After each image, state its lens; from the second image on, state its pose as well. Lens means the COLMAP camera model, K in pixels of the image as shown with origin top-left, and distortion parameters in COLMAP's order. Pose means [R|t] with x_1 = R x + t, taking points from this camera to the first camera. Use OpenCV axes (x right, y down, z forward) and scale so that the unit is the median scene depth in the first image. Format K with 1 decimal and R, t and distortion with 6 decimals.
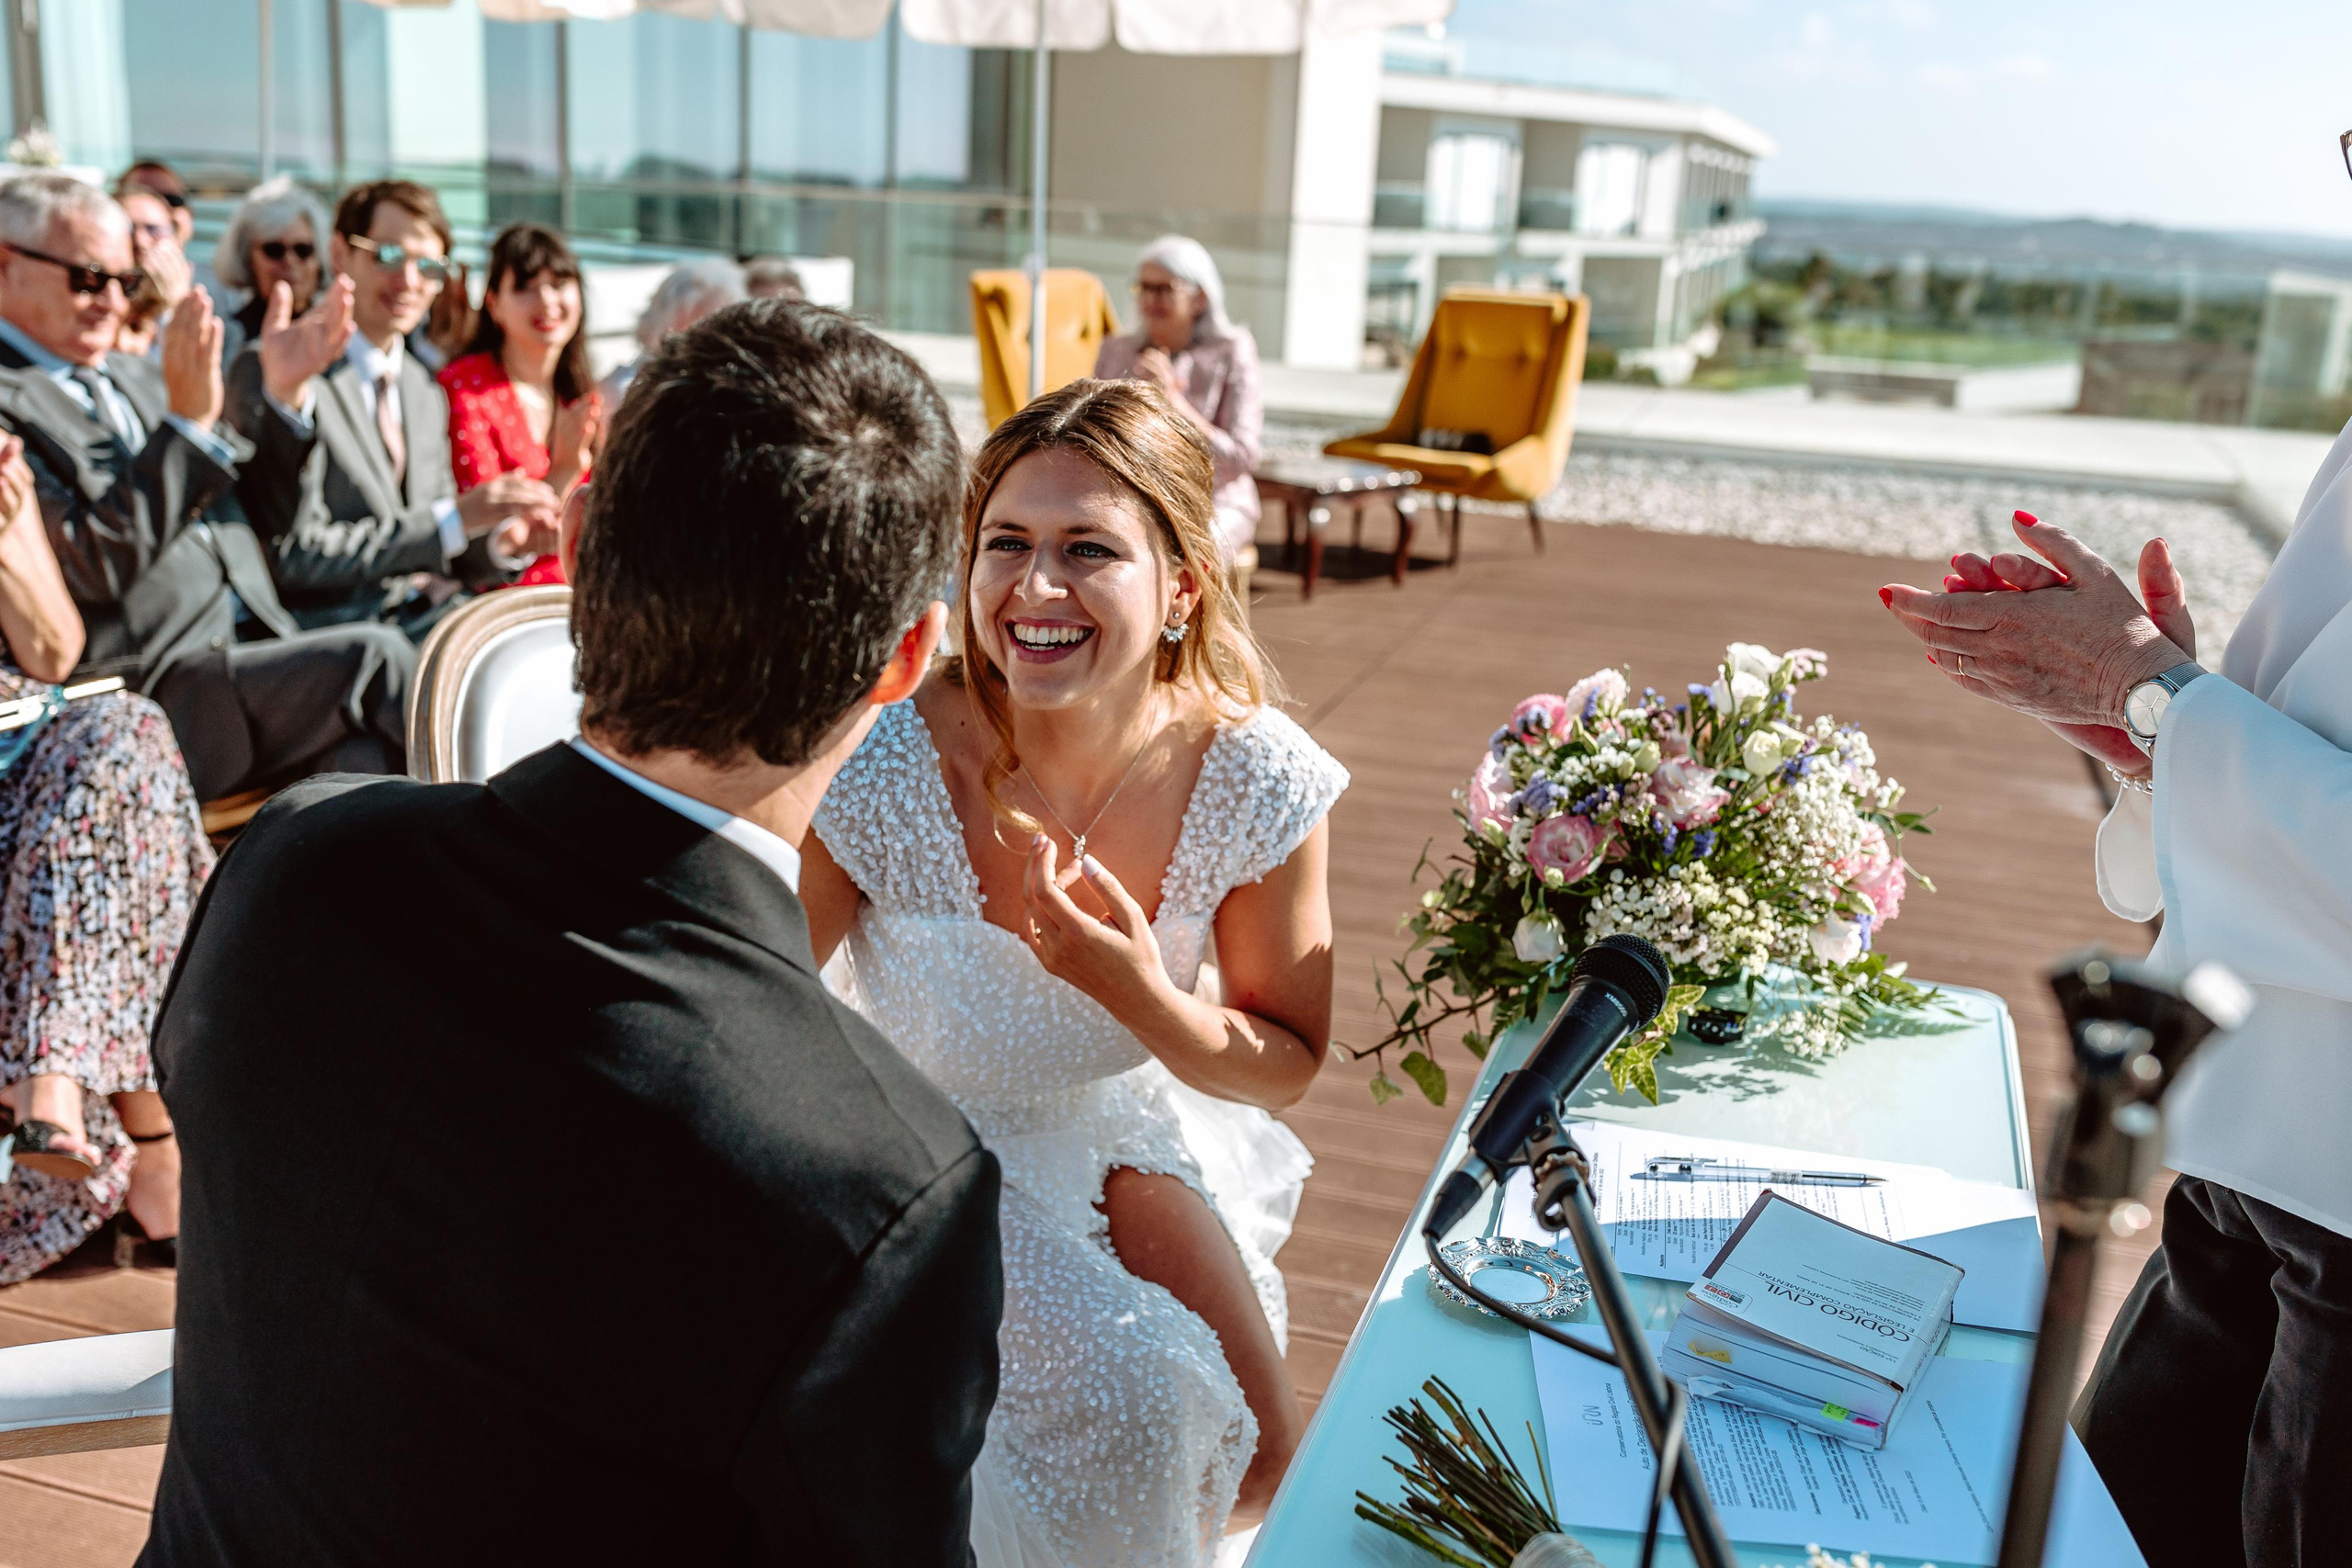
lens RADIAL K [[2356.3, 0, 1238.6], [0, 2356.3, 780.3], [0, 0, 1]] dist [-0.000485, -0.009347]
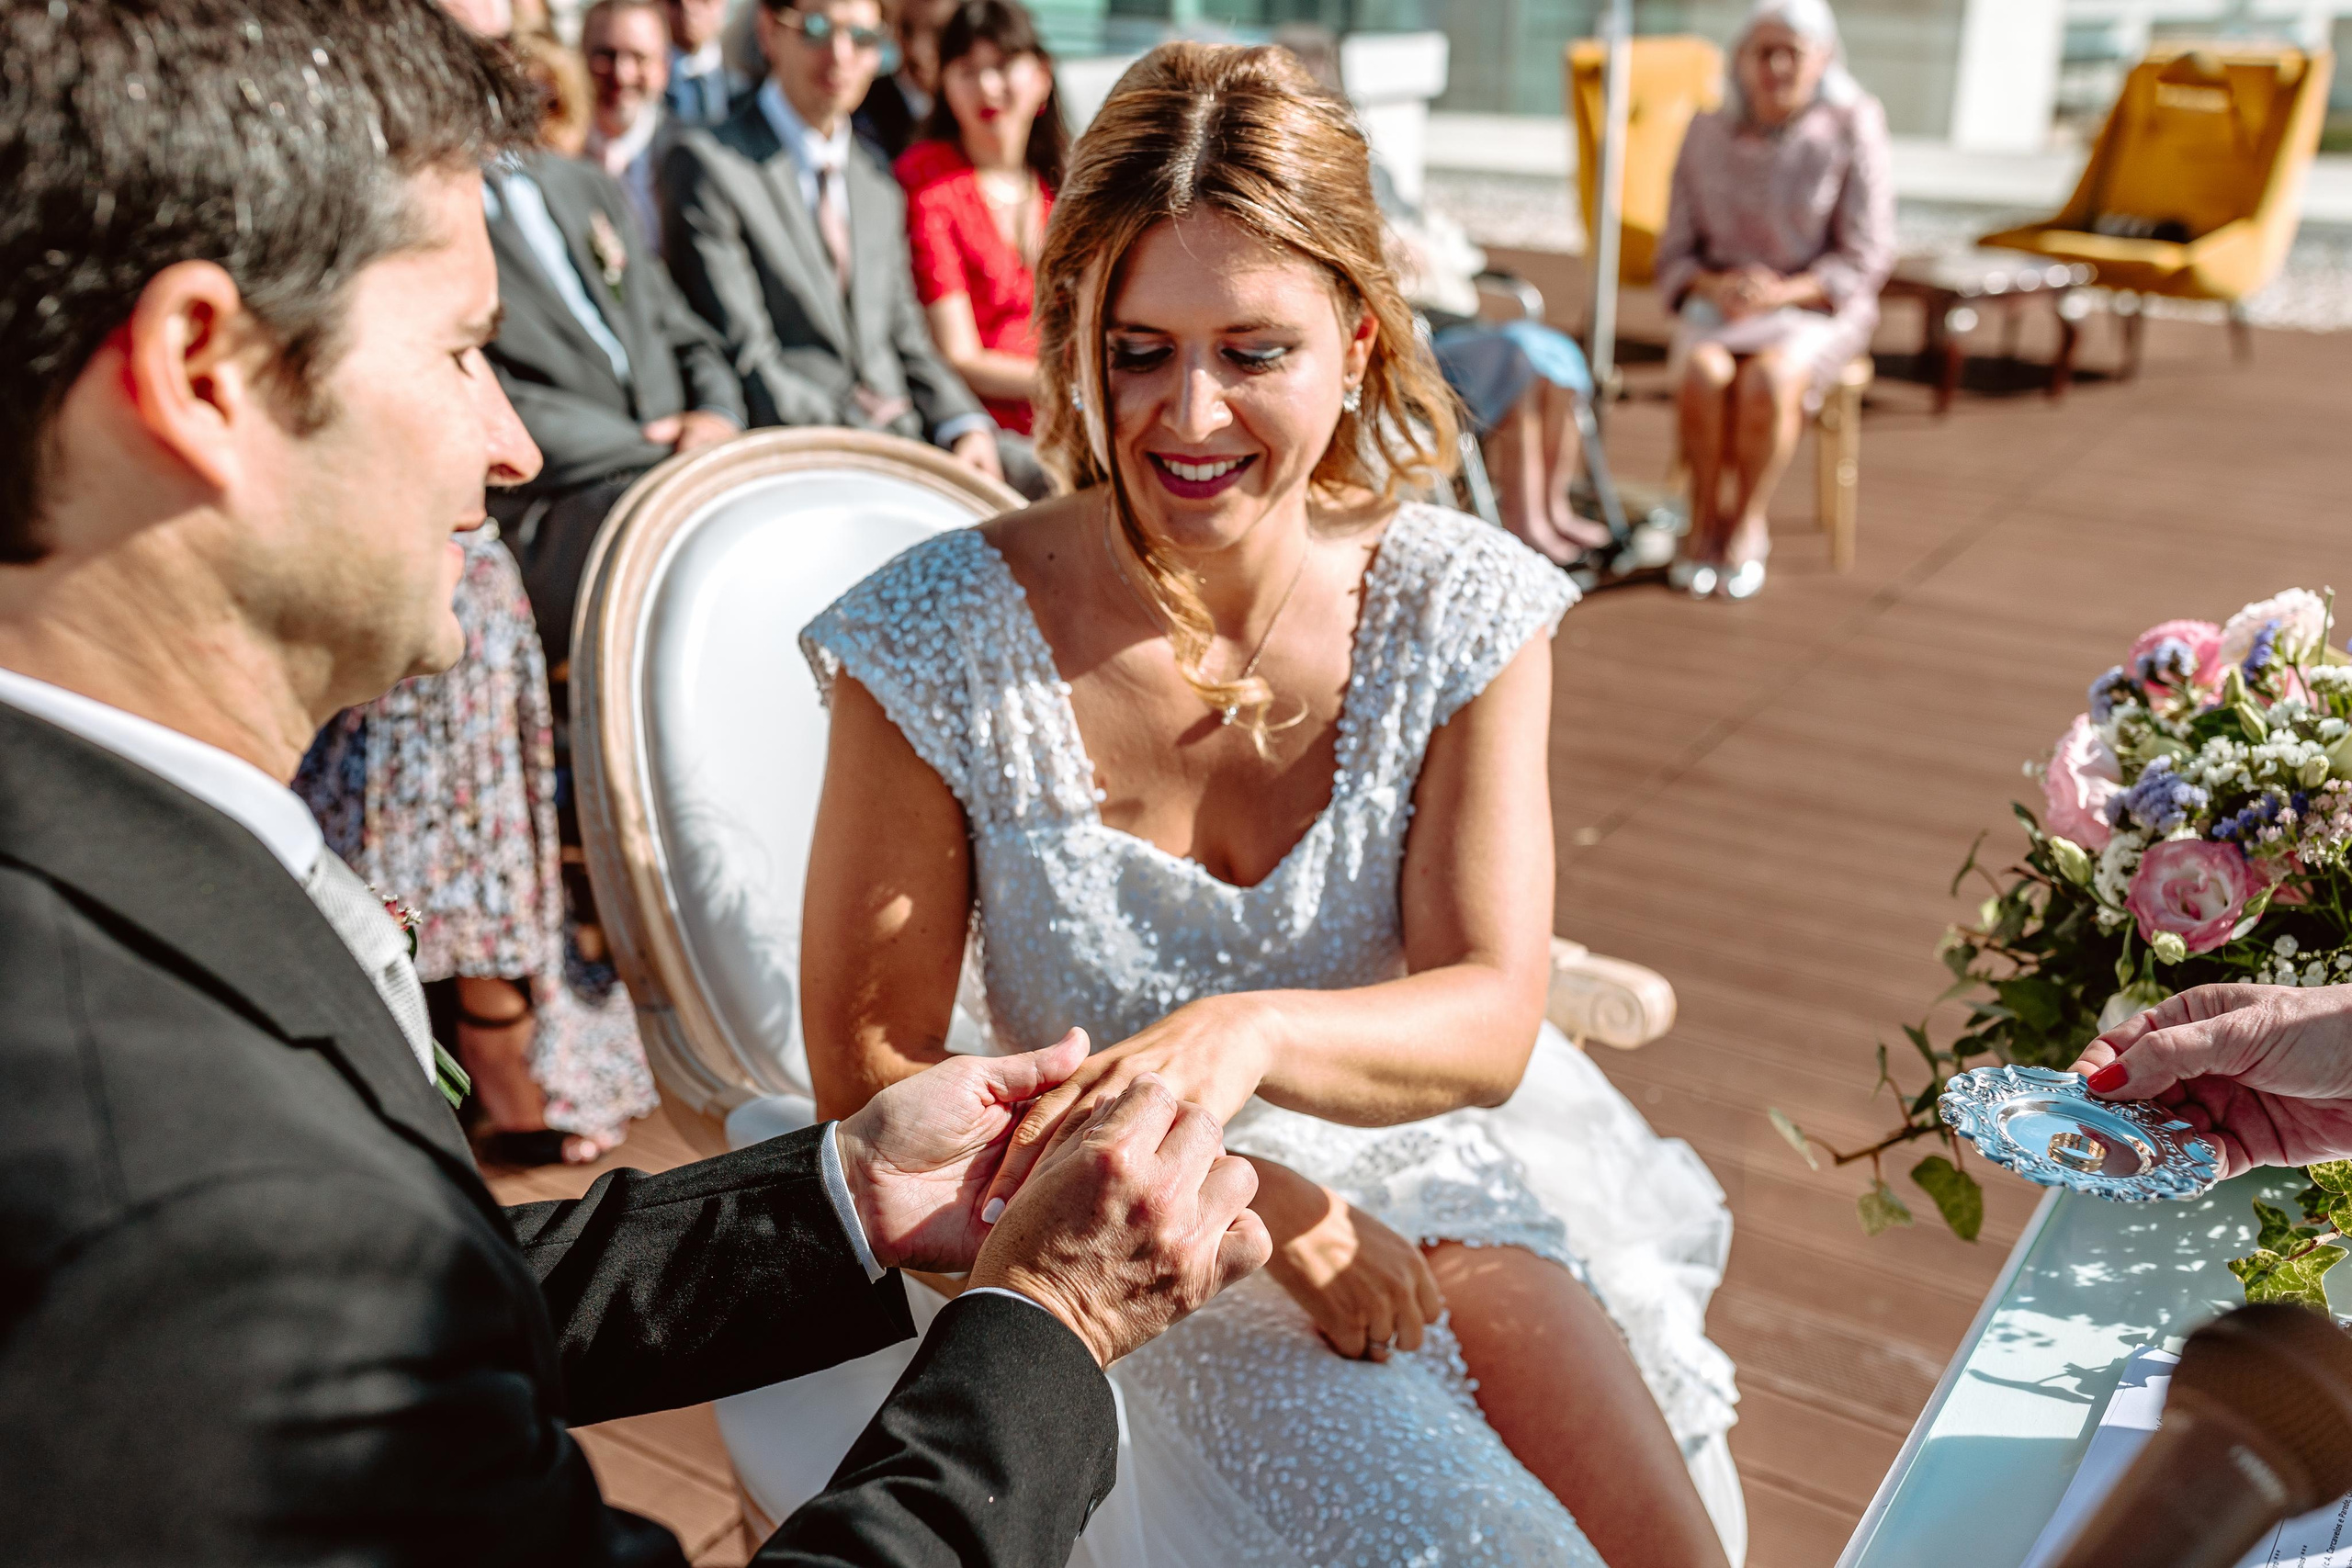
lens RADIAL K [[2225.1, 0, 1204.6], [0, 2225.1, 720.5], [0, 0, 1]] dist [0.016569, -0.001122]
pose [[0.952312, 0.056940, -0.299766, 0.058191], [-0.035682, 0.996475, 0.075921, -0.046469], [0.303032, -0.061604, 0.950987, 0.332782]]
